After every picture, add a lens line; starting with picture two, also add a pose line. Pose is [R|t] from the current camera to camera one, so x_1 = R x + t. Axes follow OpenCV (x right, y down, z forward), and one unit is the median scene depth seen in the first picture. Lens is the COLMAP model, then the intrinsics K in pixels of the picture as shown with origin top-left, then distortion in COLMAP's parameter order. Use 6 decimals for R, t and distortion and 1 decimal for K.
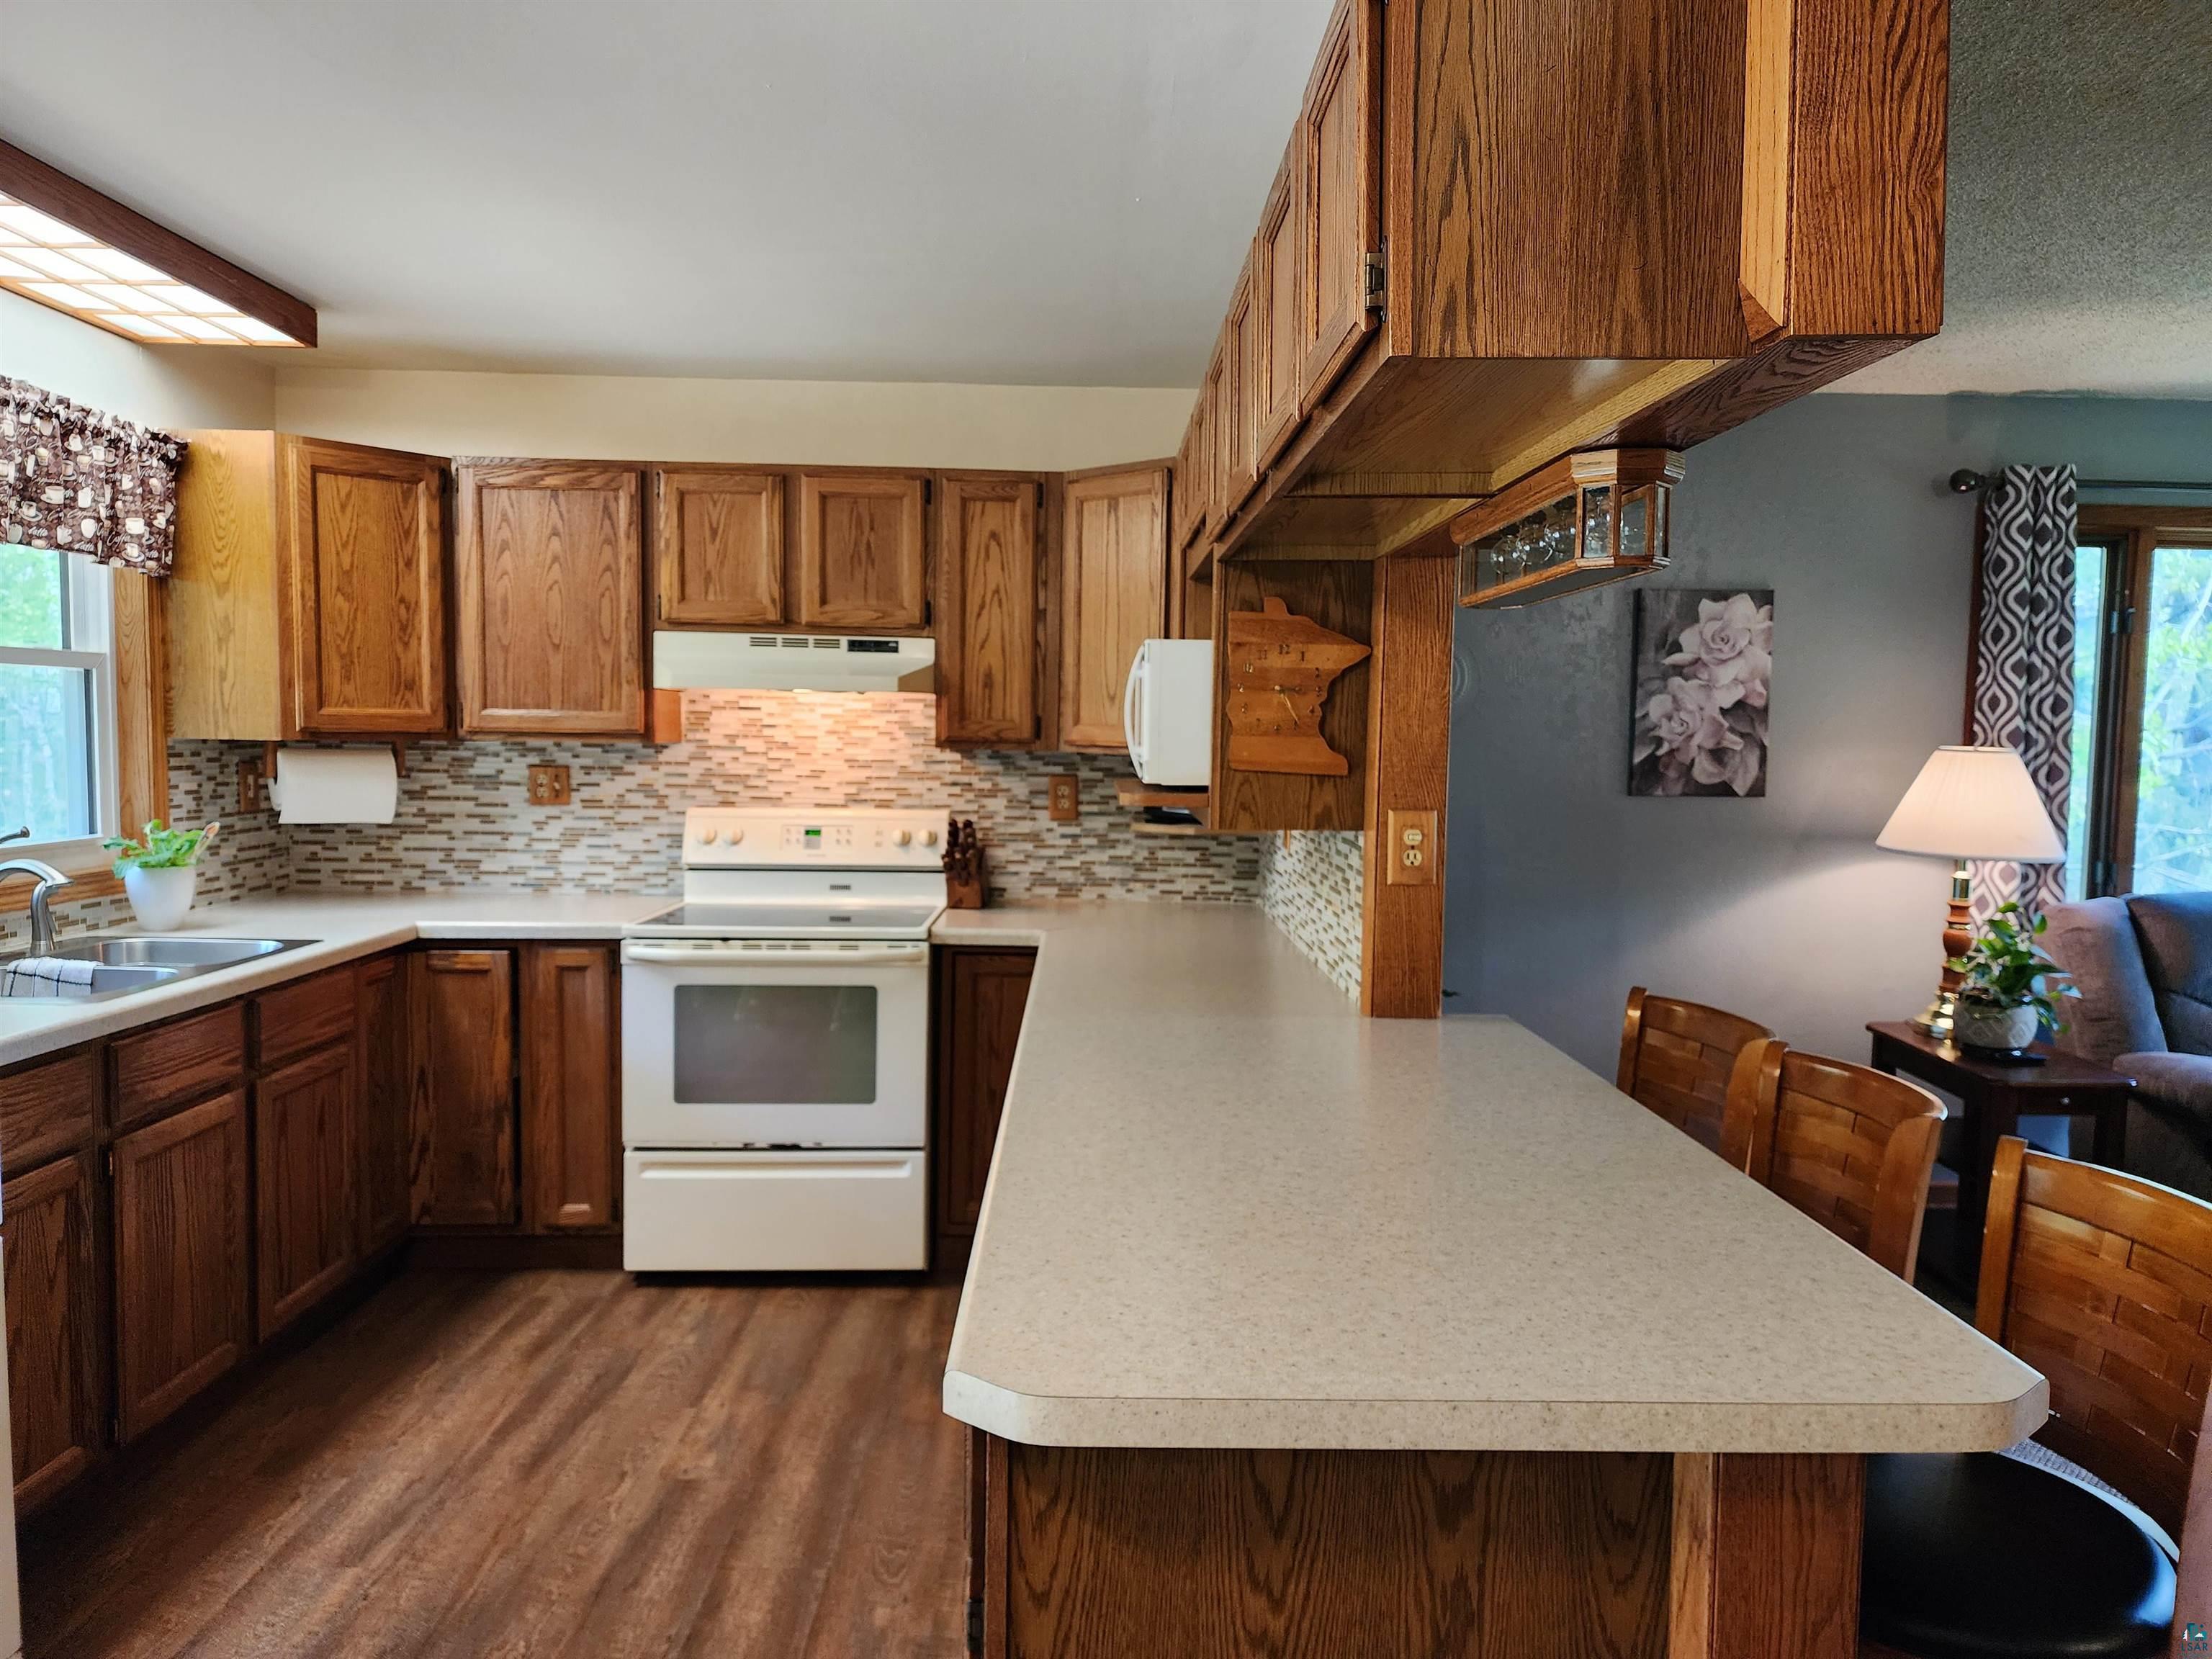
lens RADIAL K [[1486.8, 0, 1106.0], [0, 1486.8, 829.5], [0, 0, 1]] dist [0.071427, -0.064442]
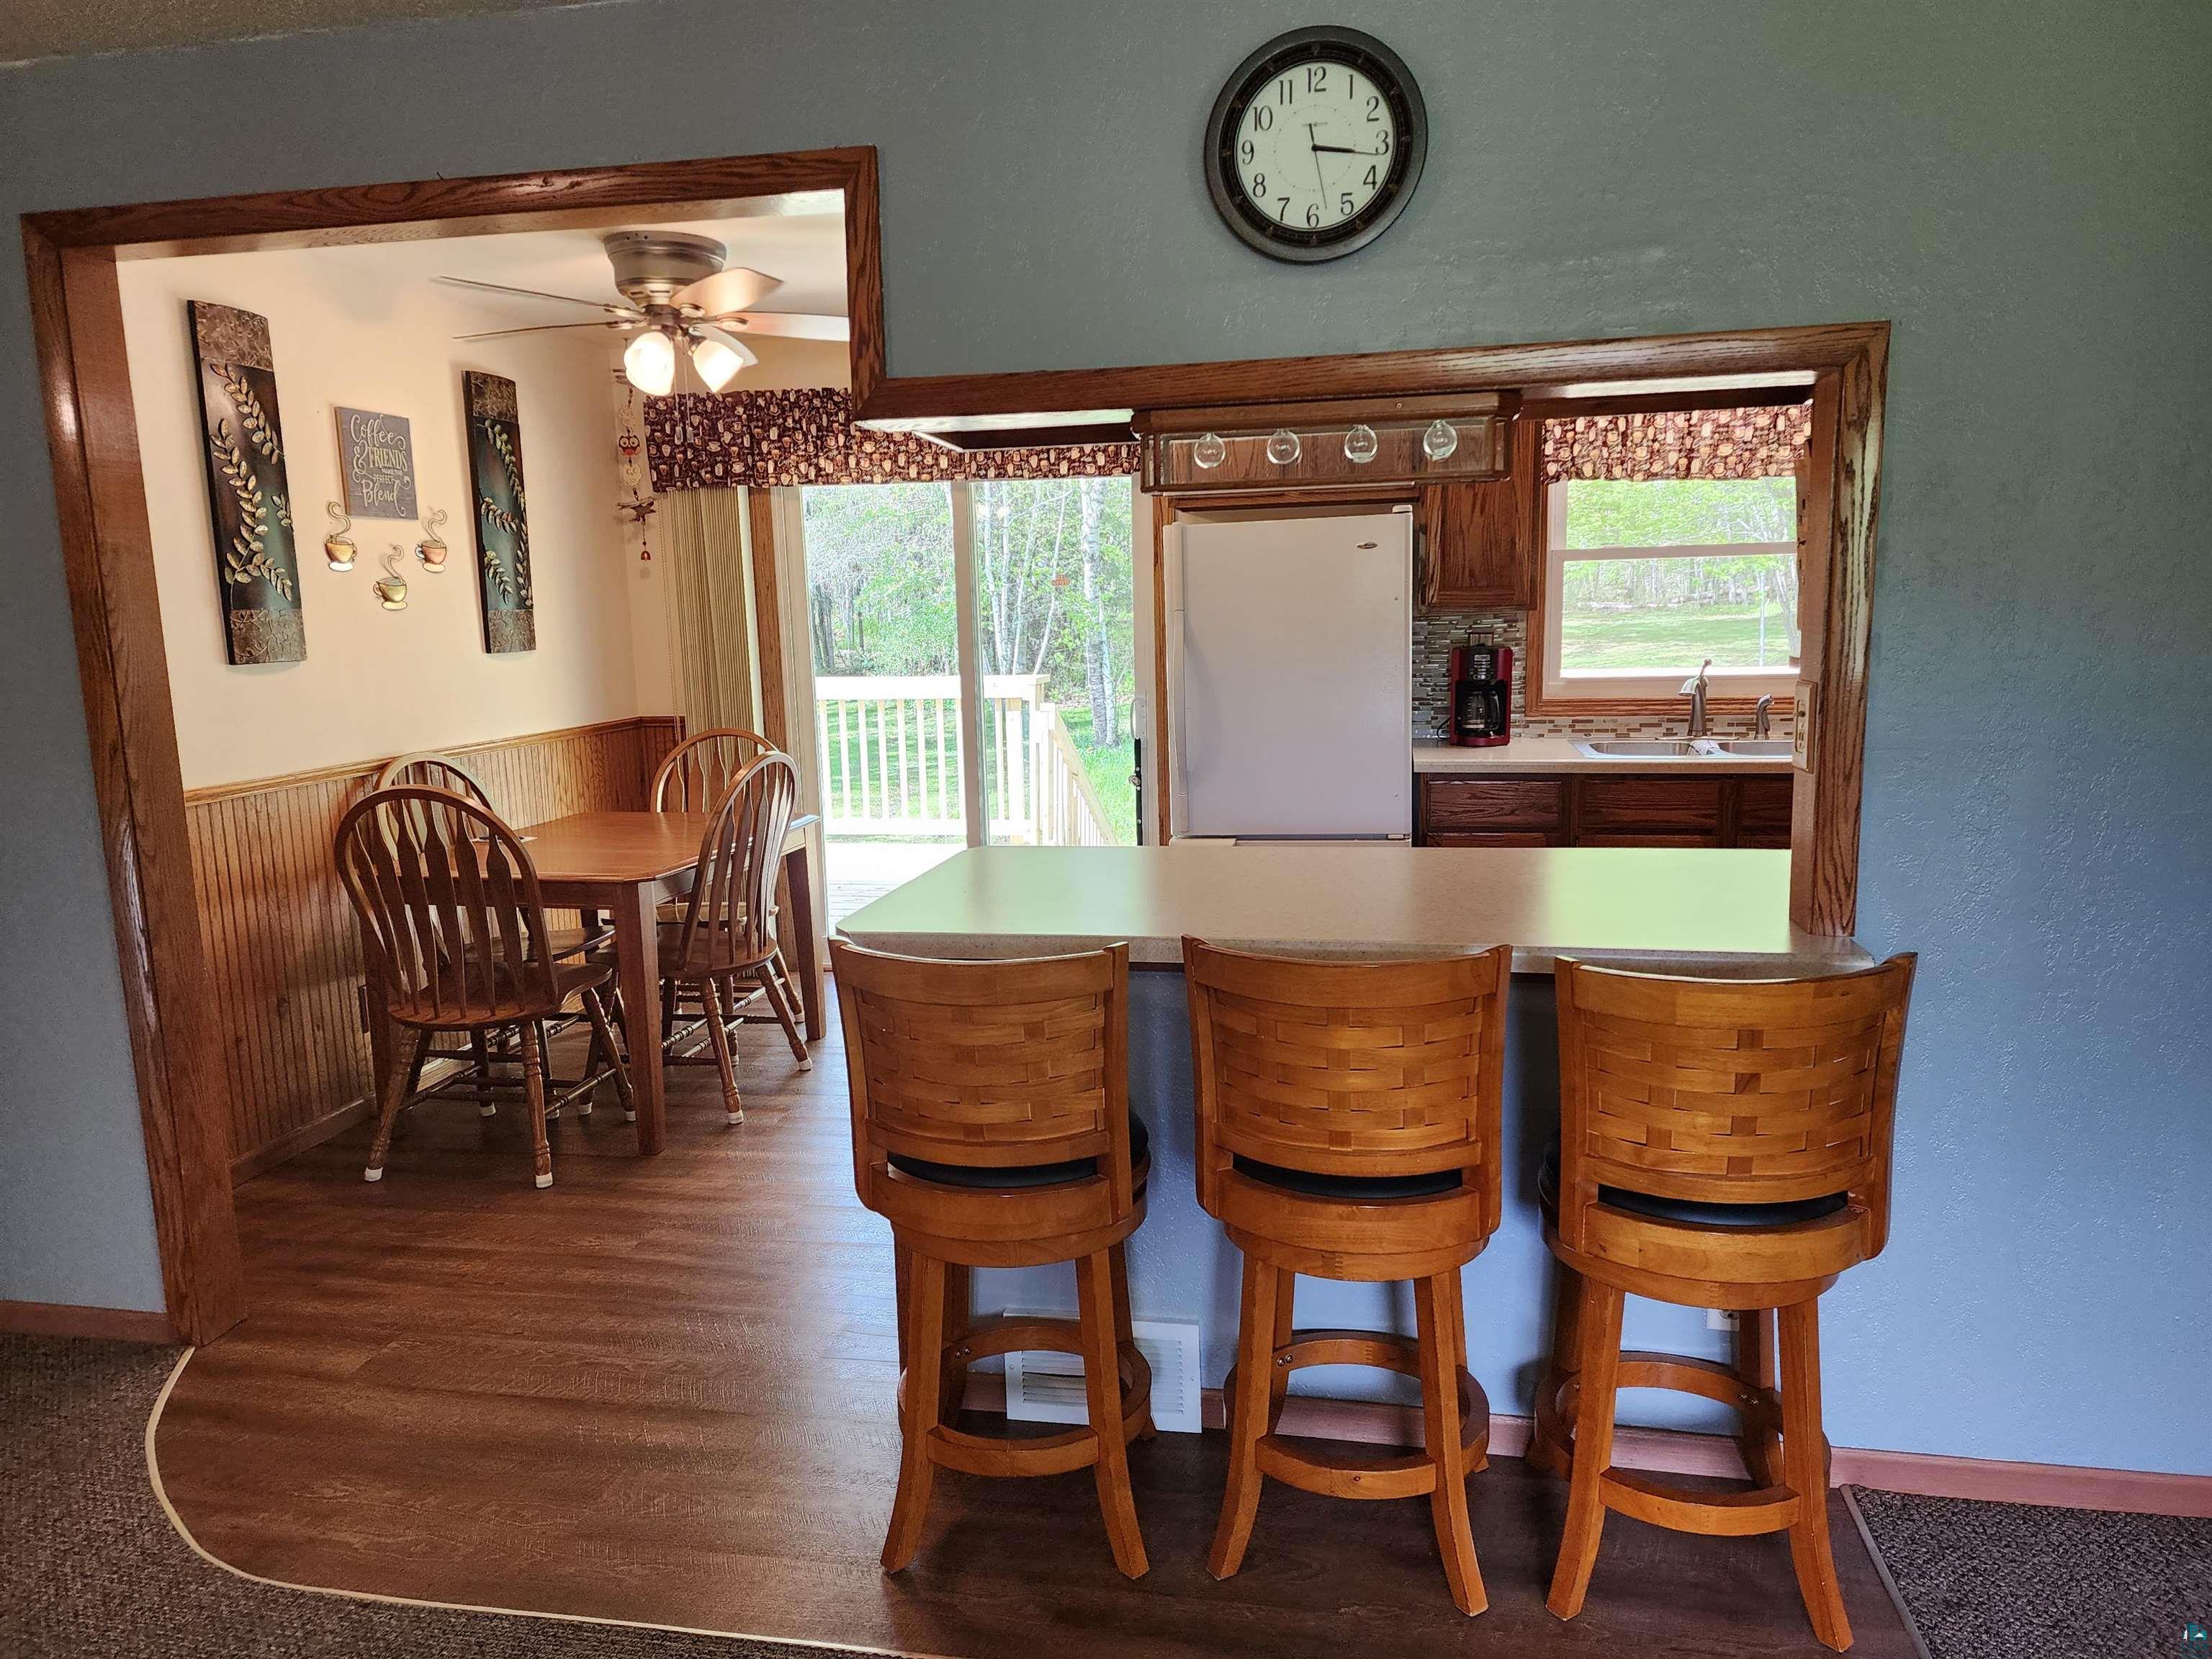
lens RADIAL K [[1486.8, 0, 1106.0], [0, 1486.8, 829.5], [0, 0, 1]] dist [0.071427, -0.064442]
pose [[-0.200758, 0.138286, -0.969832, 0.745693], [-0.042675, 0.987812, 0.149684, -0.025695], [0.978711, 0.071438, -0.192410, 0.505899]]
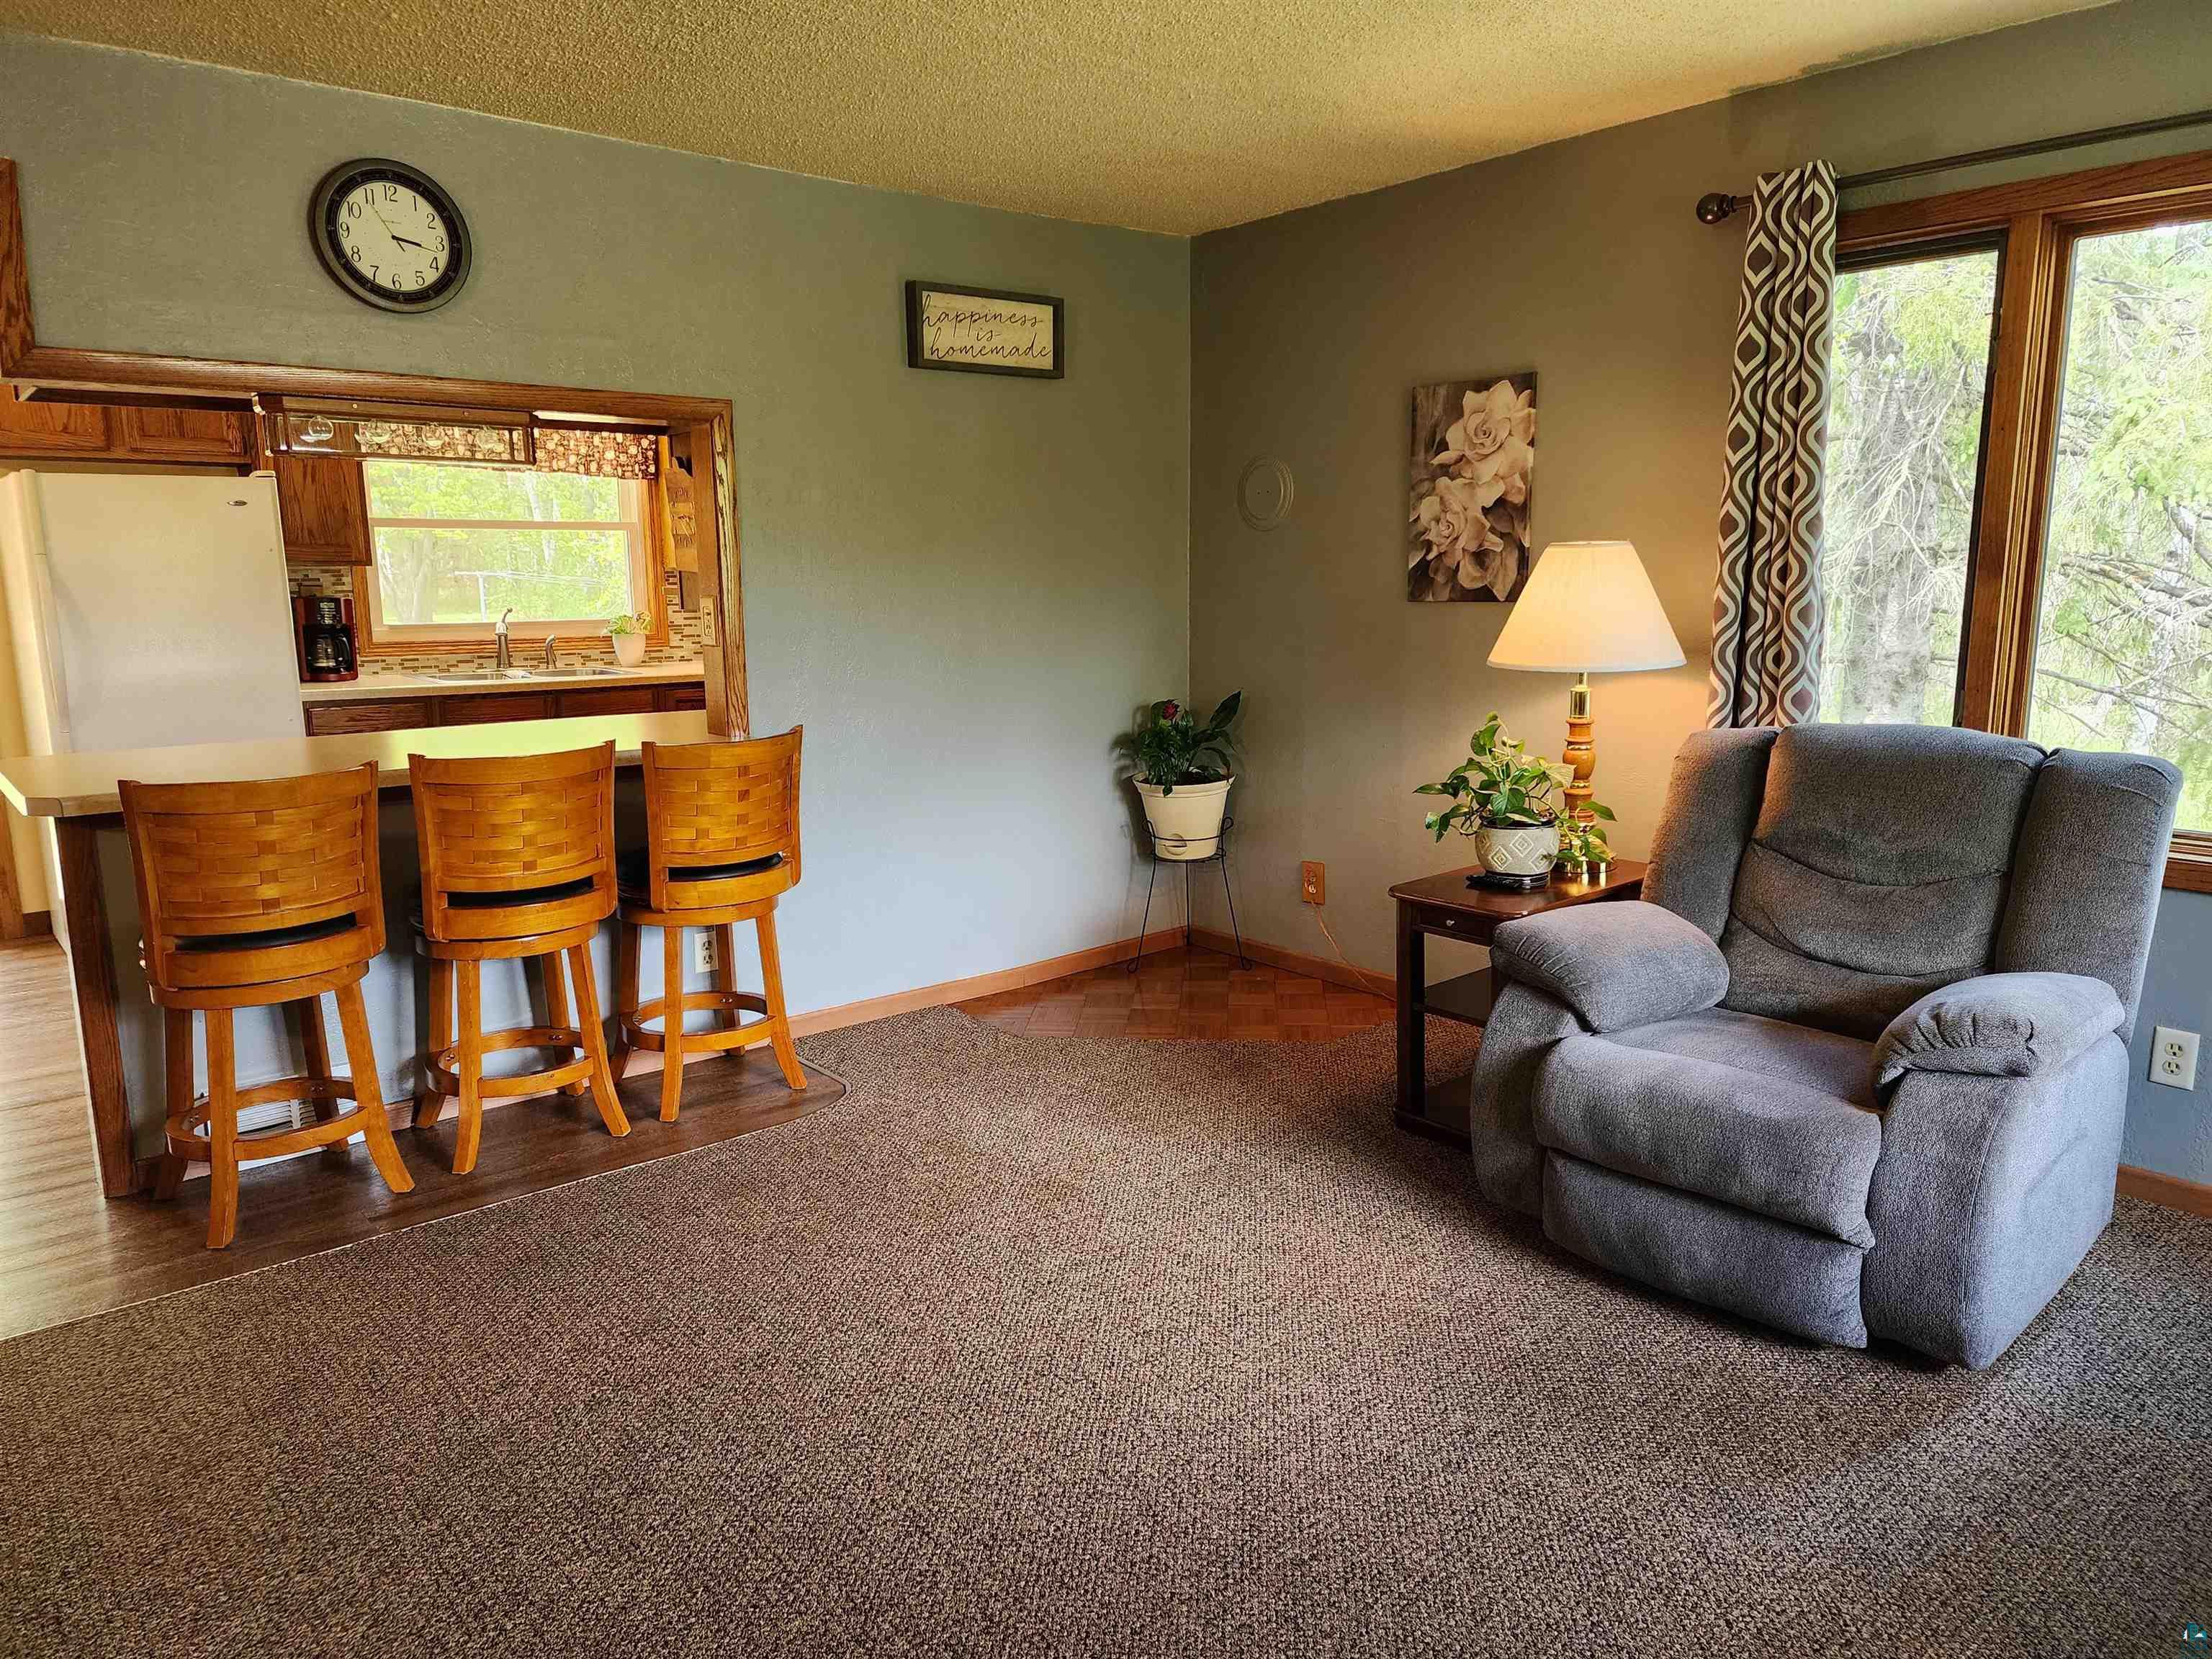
lens RADIAL K [[1486.8, 0, 1106.0], [0, 1486.8, 829.5], [0, 0, 1]] dist [0.071427, -0.064442]
pose [[0.626949, 0.116709, -0.770269, 1.085851], [-0.036240, 0.992014, 0.120810, 0.016317], [0.778217, -0.047827, 0.626172, 0.229987]]
